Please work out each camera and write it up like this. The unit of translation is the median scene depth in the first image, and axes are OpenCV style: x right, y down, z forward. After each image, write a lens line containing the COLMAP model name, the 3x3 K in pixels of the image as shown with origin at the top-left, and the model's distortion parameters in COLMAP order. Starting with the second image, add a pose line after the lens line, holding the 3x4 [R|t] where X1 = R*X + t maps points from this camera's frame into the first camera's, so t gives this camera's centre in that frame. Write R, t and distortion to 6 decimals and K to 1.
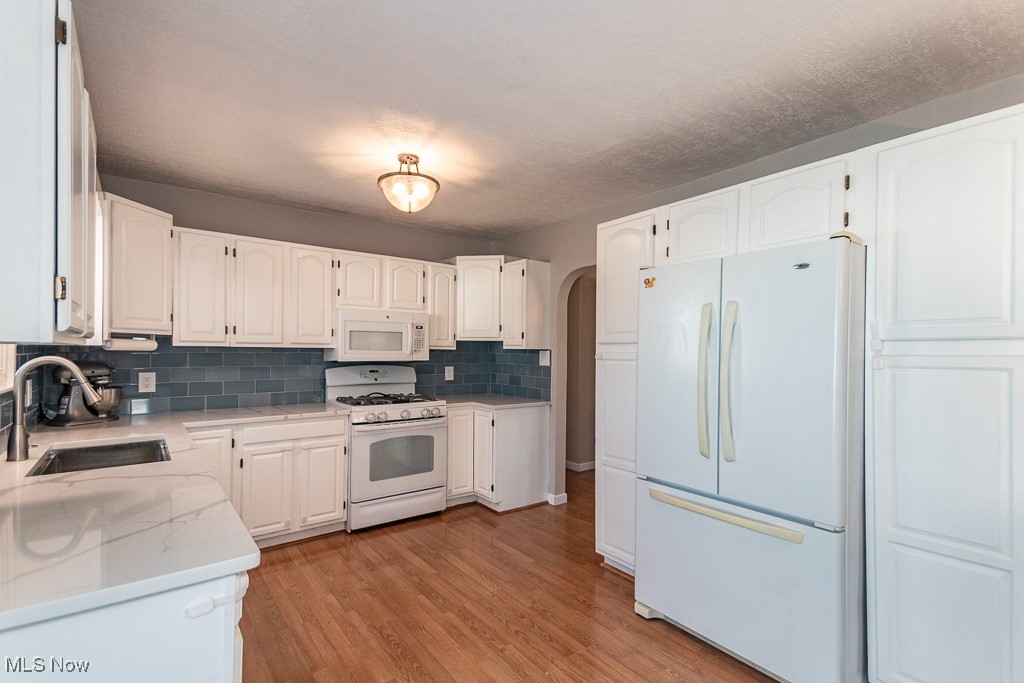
lens RADIAL K [[482.5, 0, 510.1], [0, 482.5, 352.7], [0, 0, 1]] dist [0.064148, -0.023219]
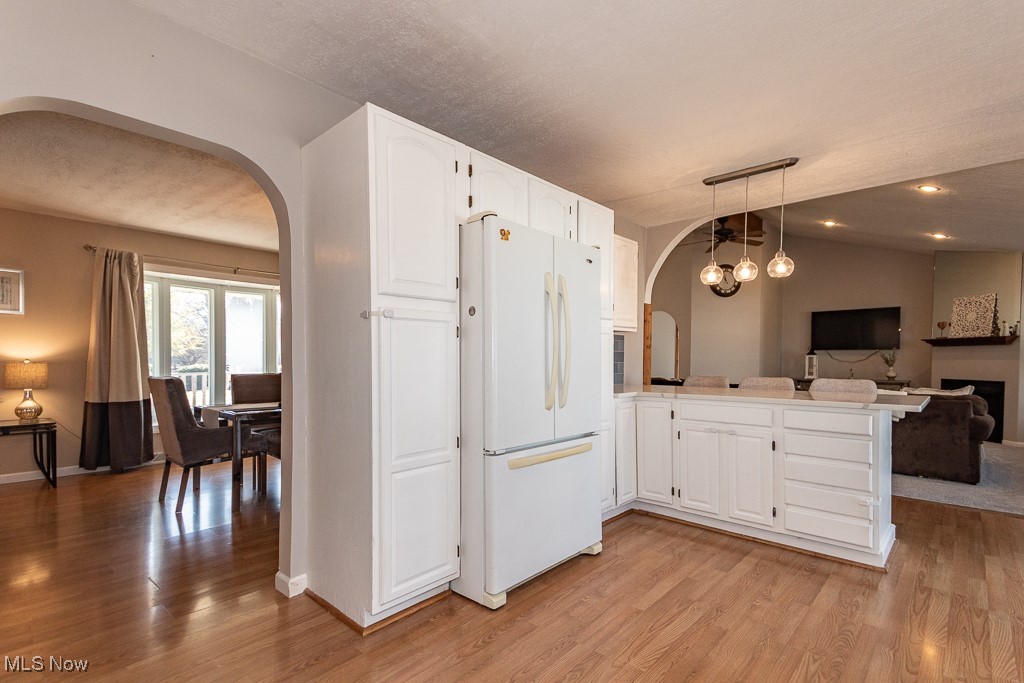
lens RADIAL K [[482.5, 0, 504.8], [0, 482.5, 369.7], [0, 0, 1]] dist [0.064148, -0.023219]
pose [[-0.187261, -0.029020, 0.981881, -0.420028], [-0.000248, 0.999565, 0.029496, 0.055280], [-0.982310, 0.005280, -0.187187, 0.816470]]
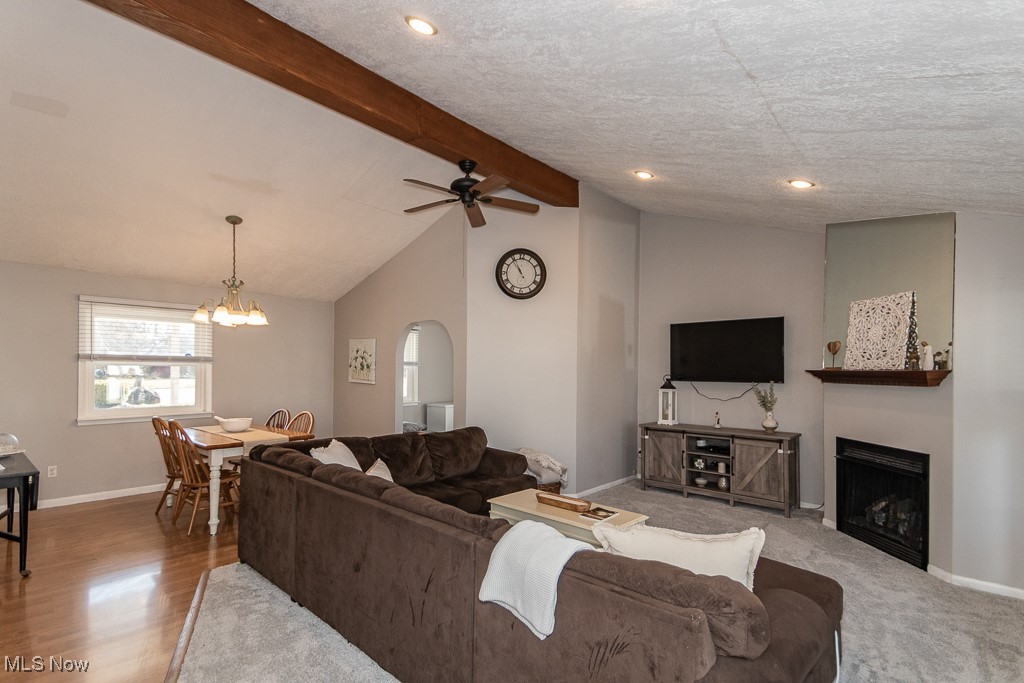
lens RADIAL K [[482.5, 0, 510.6], [0, 482.5, 370.1], [0, 0, 1]] dist [0.064148, -0.023219]
pose [[-0.206936, -0.008202, 0.978320, 0.285473], [-0.002616, 0.999966, 0.007830, -0.023082], [-0.978351, -0.000939, -0.206950, -0.373419]]
